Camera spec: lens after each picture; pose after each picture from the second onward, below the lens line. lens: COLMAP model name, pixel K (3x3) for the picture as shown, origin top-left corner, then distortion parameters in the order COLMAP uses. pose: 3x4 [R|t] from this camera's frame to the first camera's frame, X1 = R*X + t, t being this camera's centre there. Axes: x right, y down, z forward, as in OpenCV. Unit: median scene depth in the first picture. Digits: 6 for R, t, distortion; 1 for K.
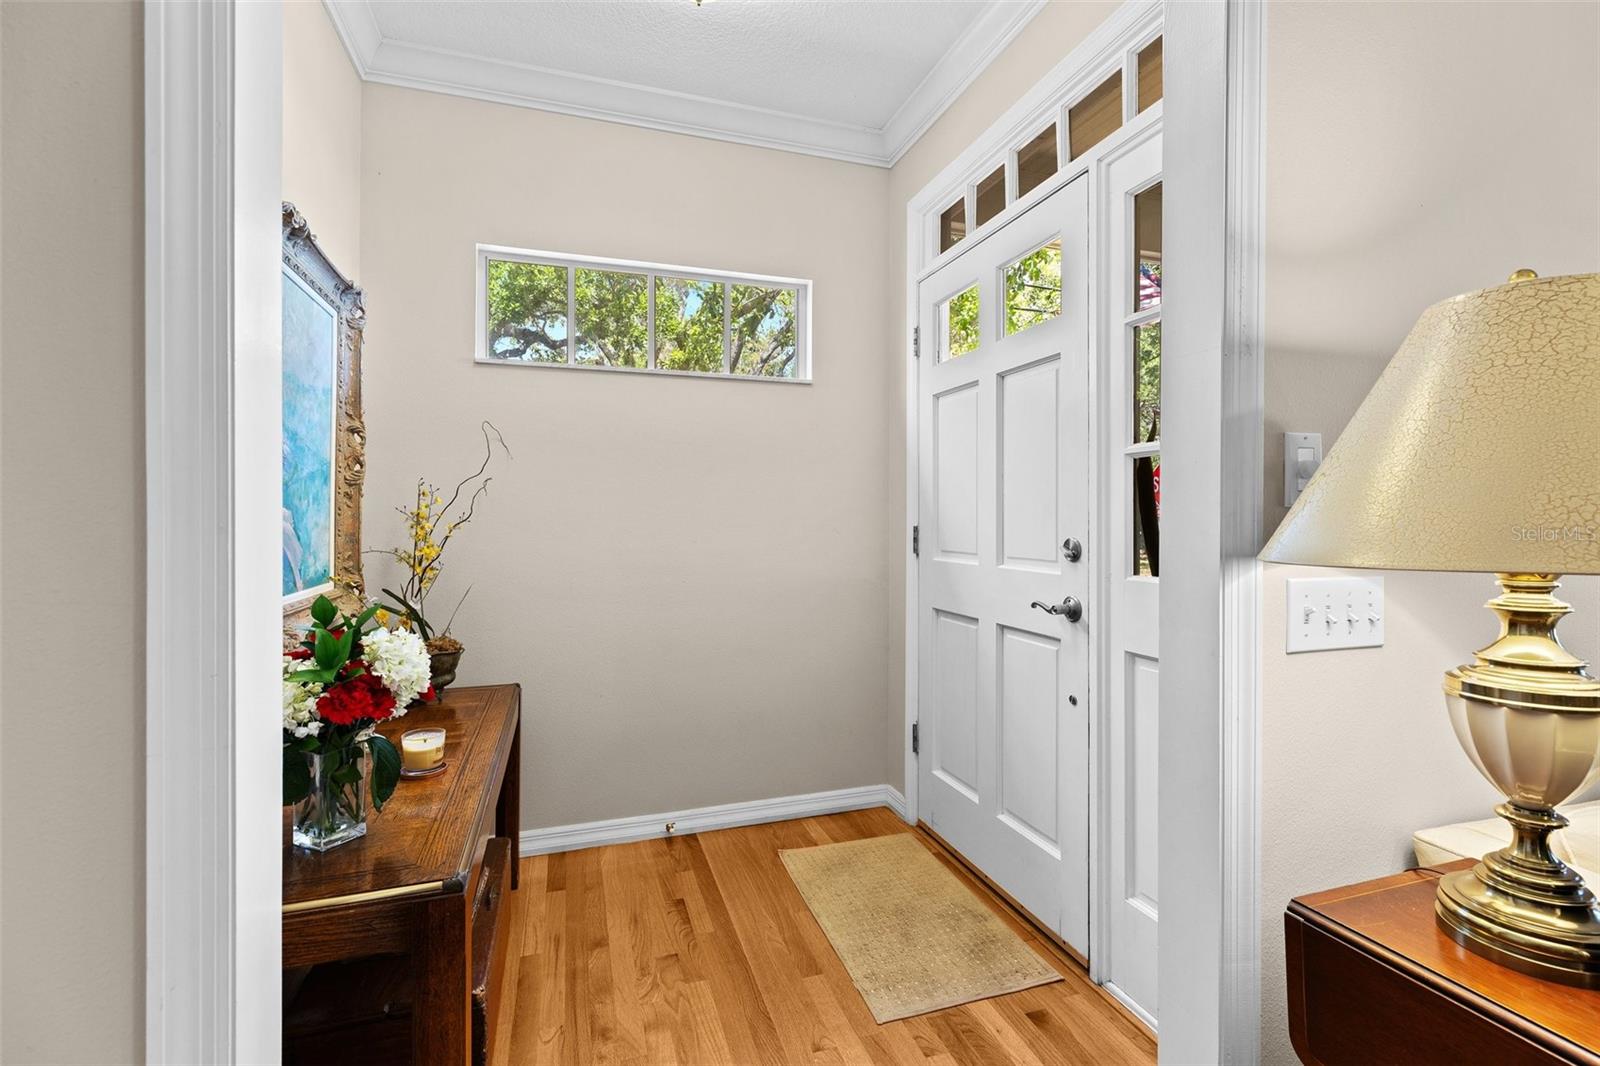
lens RADIAL K [[715.6, 0, 804.3], [0, 715.6, 525.9], [0, 0, 1]] dist [0.000790, 0.000014]
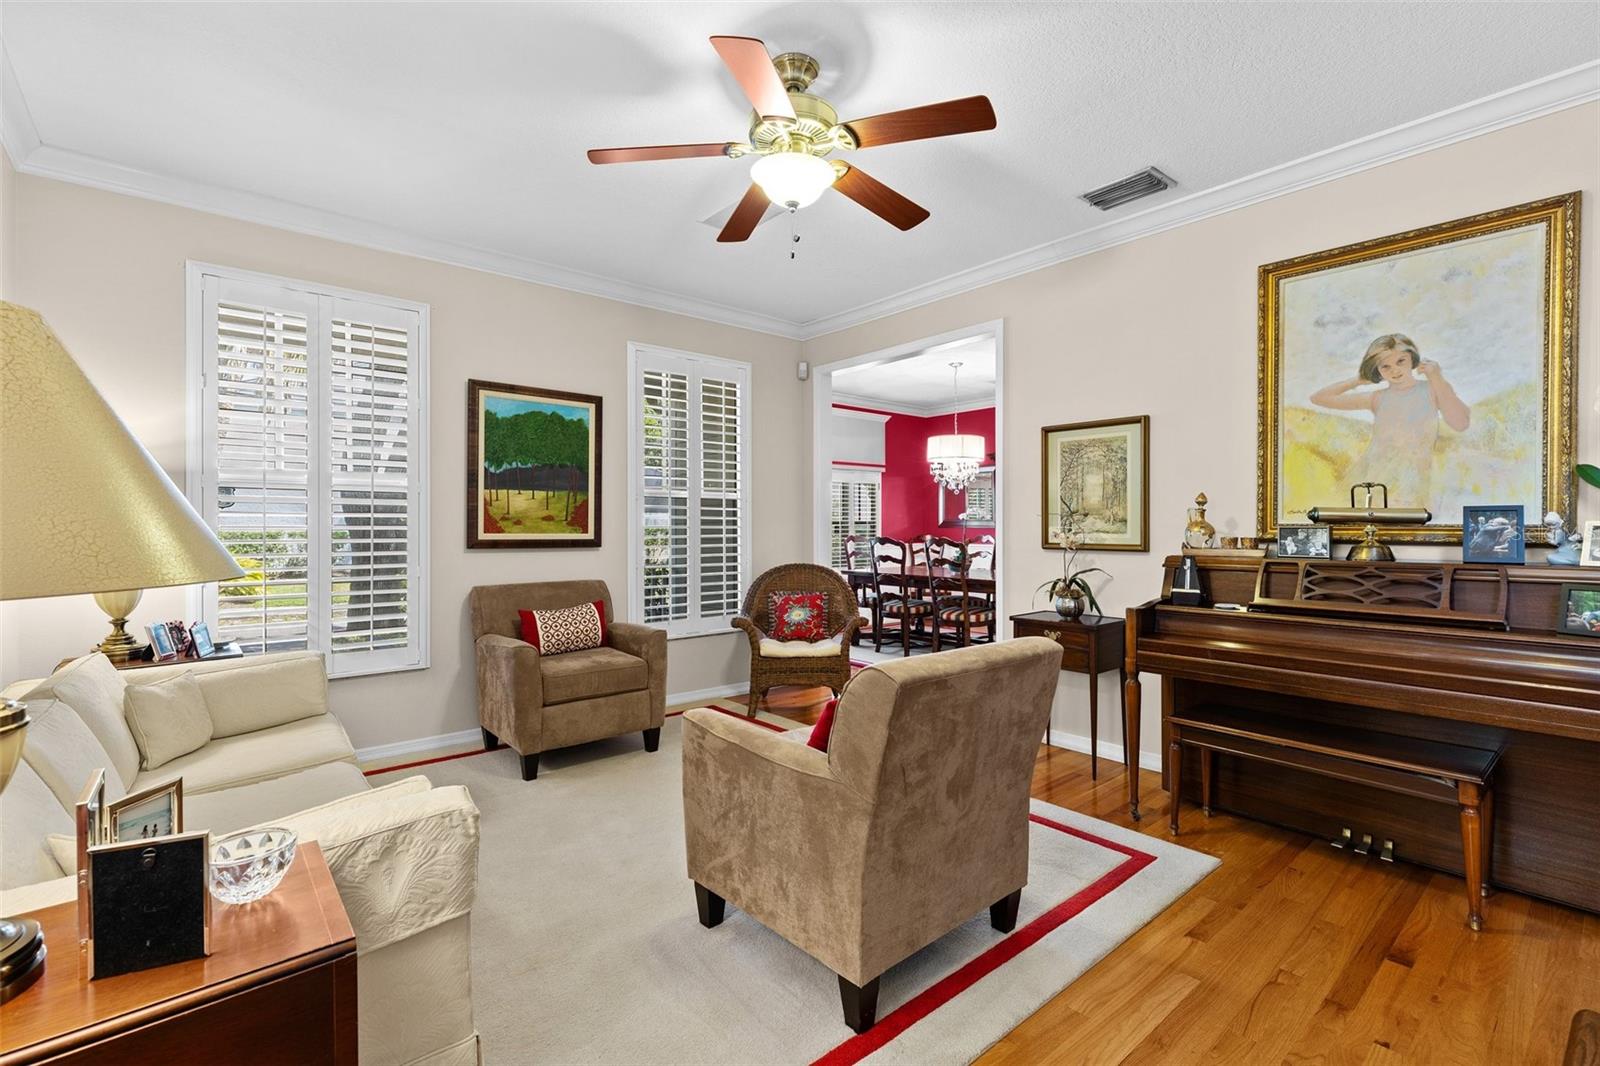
lens RADIAL K [[715.6, 0, 802.6], [0, 715.6, 525.6], [0, 0, 1]] dist [0.000790, 0.000014]
pose [[-0.378771, 0.001708, 0.925489, -0.134928], [0.008234, 0.999965, 0.001524, -0.010812], [-0.925454, 0.008198, -0.378772, 0.150913]]
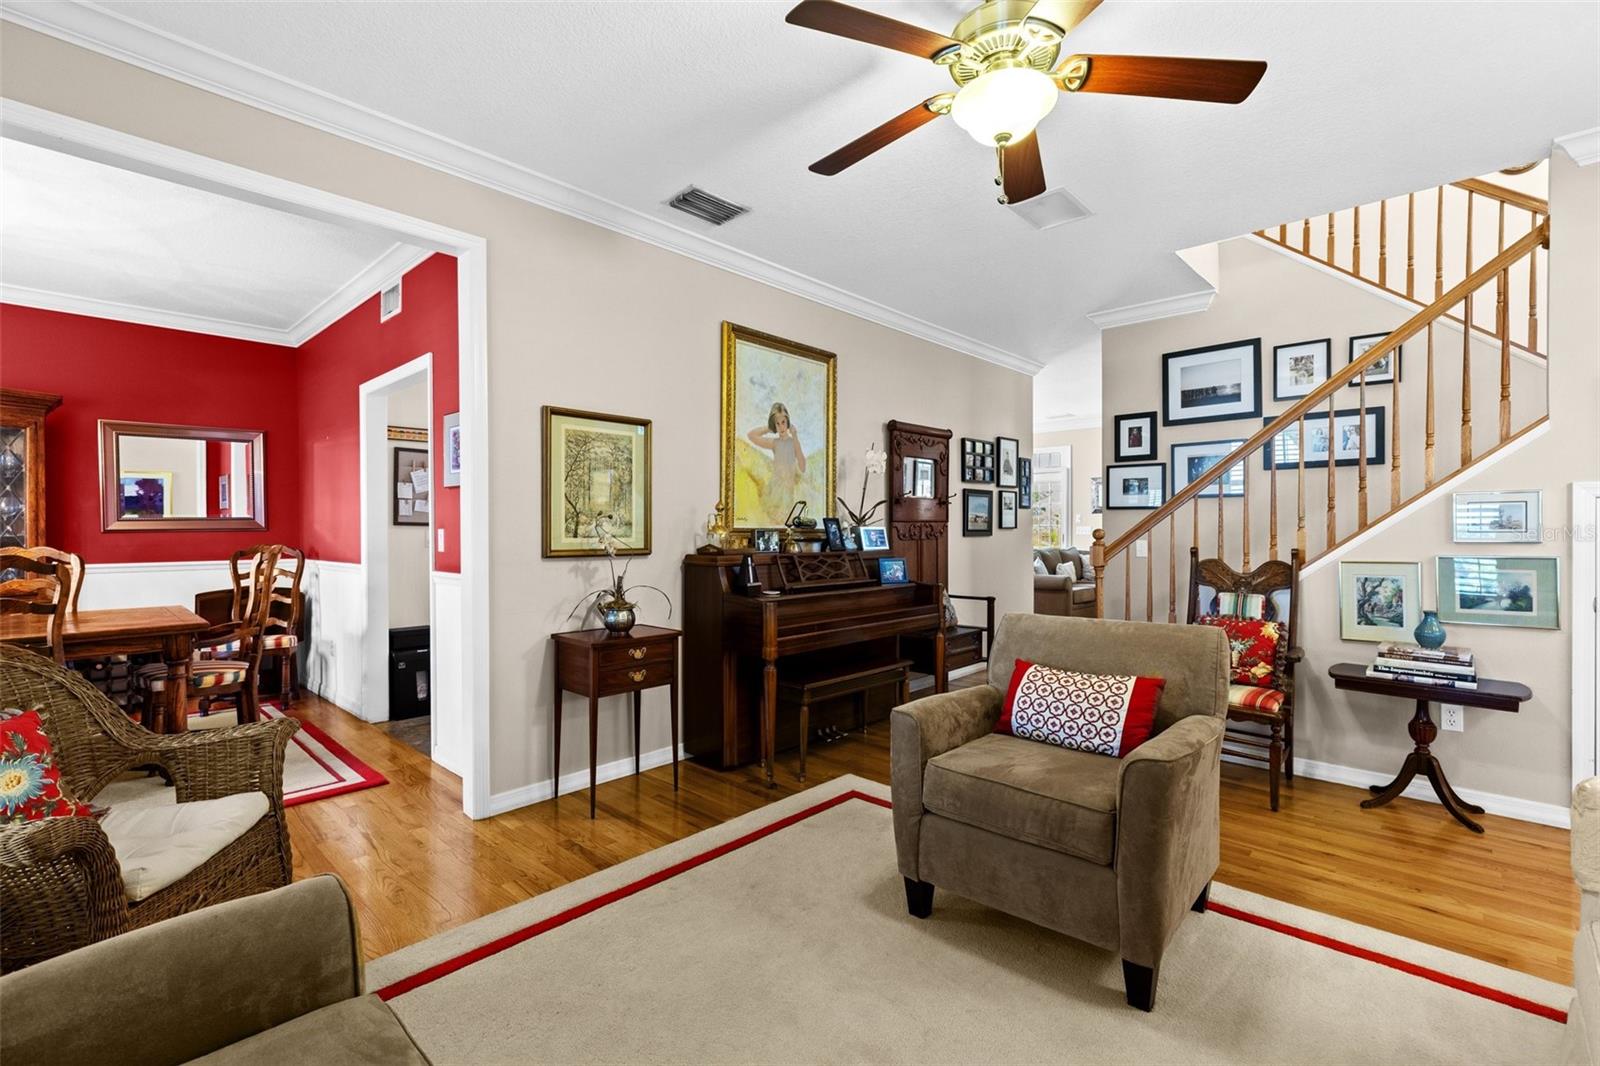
lens RADIAL K [[715.6, 0, 793.8], [0, 715.6, 534.8], [0, 0, 1]] dist [0.000790, 0.000014]
pose [[-0.881977, 0.004369, -0.471271, 1.822741], [-0.001848, 0.999917, 0.012728, -0.010380], [0.471288, 0.012097, -0.881896, 0.463042]]
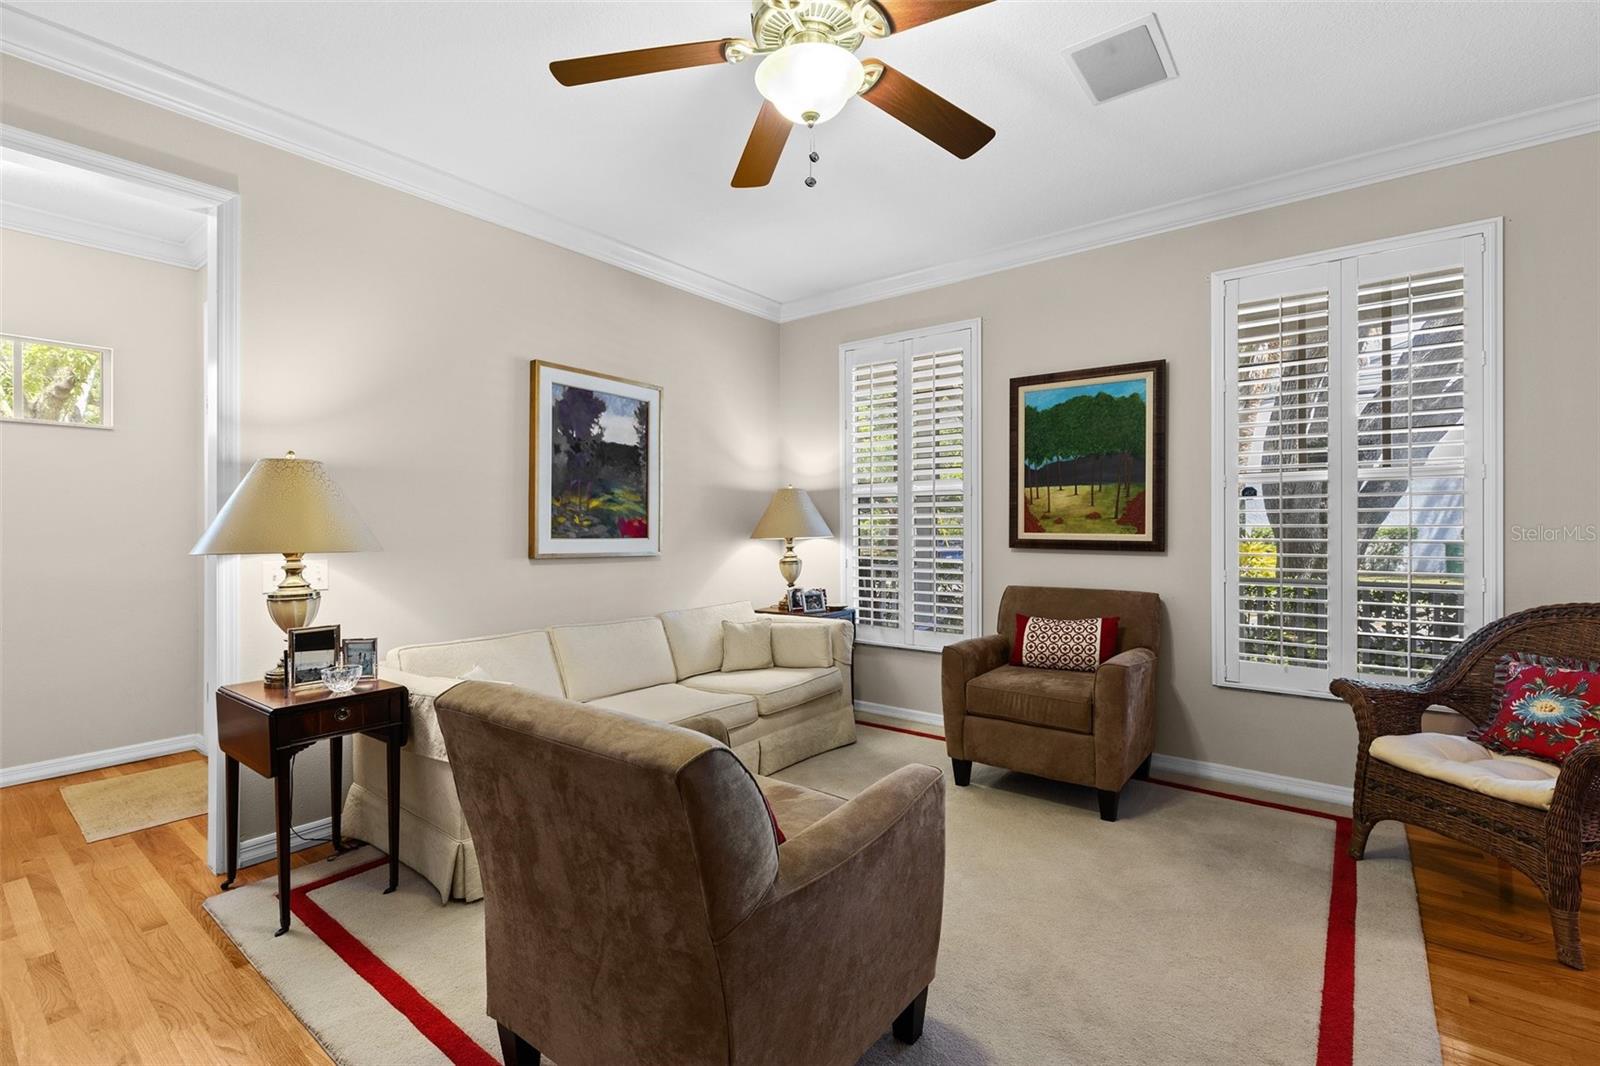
lens RADIAL K [[715.6, 0, 804.1], [0, 715.6, 526.1], [0, 0, 1]] dist [0.000790, 0.000014]
pose [[0.829699, -0.005771, 0.558181, 0.489411], [0.008735, 0.999958, -0.002644, -0.011182], [-0.558142, 0.007069, 0.829715, -1.136843]]
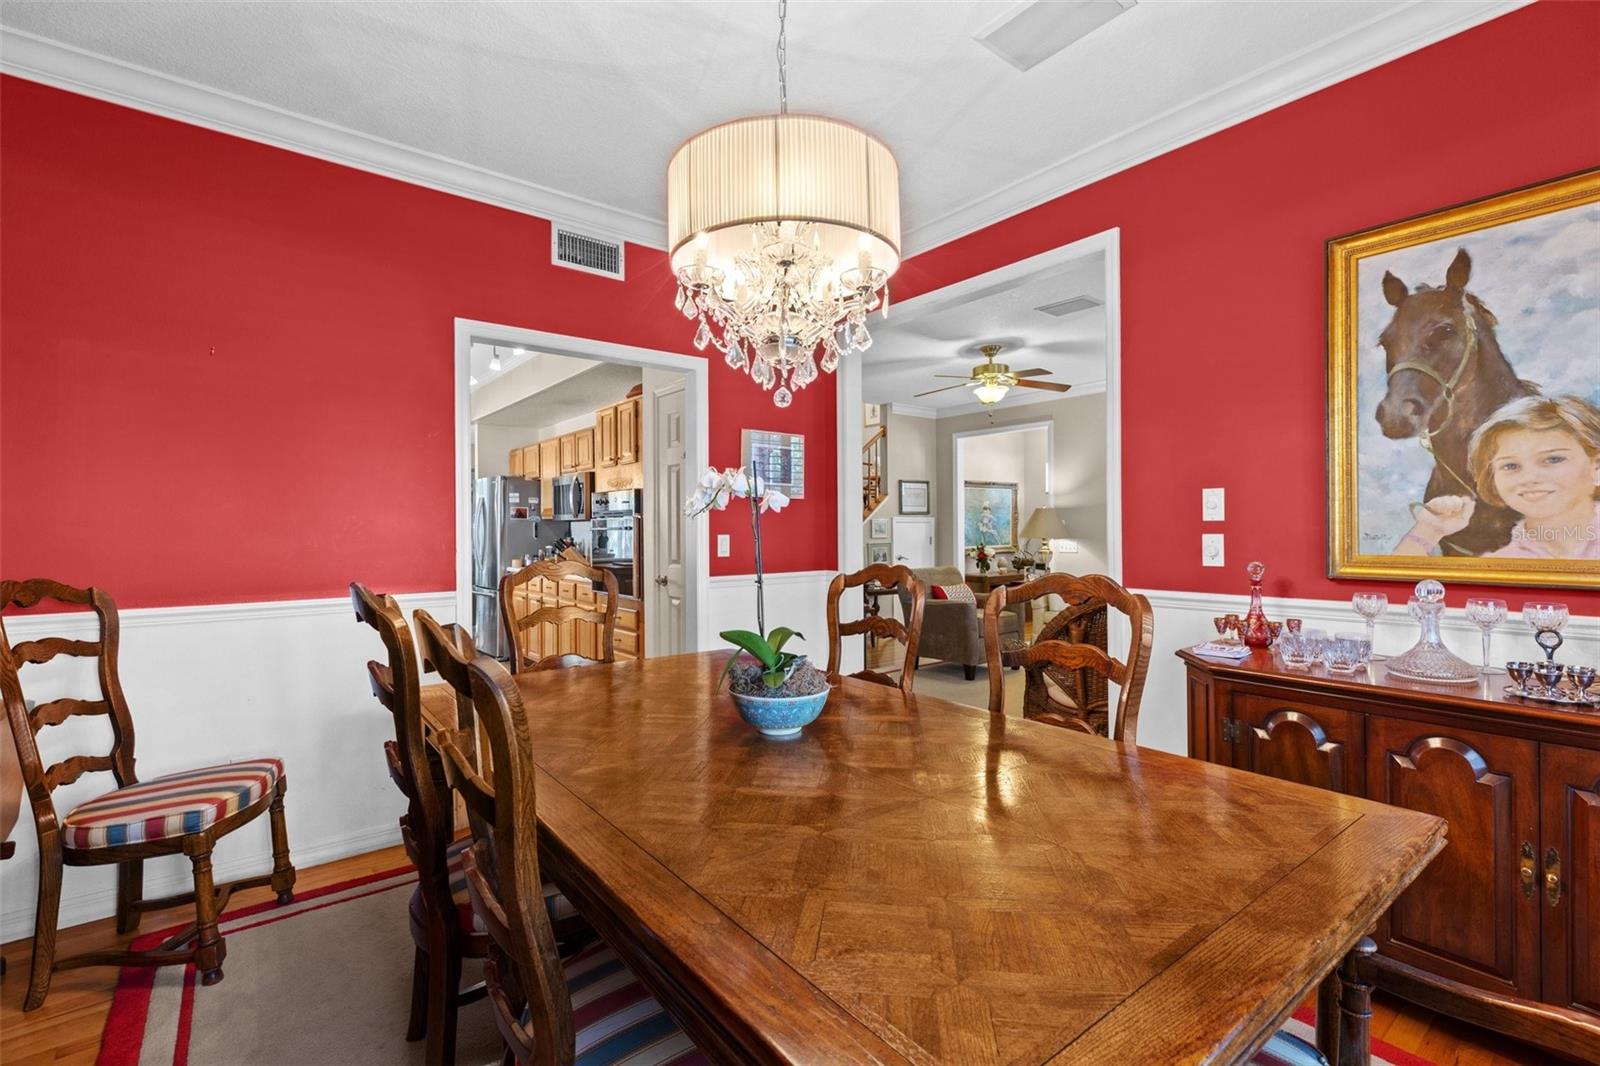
lens RADIAL K [[715.6, 0, 794.3], [0, 715.6, 530.1], [0, 0, 1]] dist [0.000790, 0.000014]
pose [[0.337188, -0.004035, -0.941429, 3.721808], [0.002327, 0.999991, -0.003453, -0.009492], [0.941435, -0.001027, 0.337194, -2.200524]]
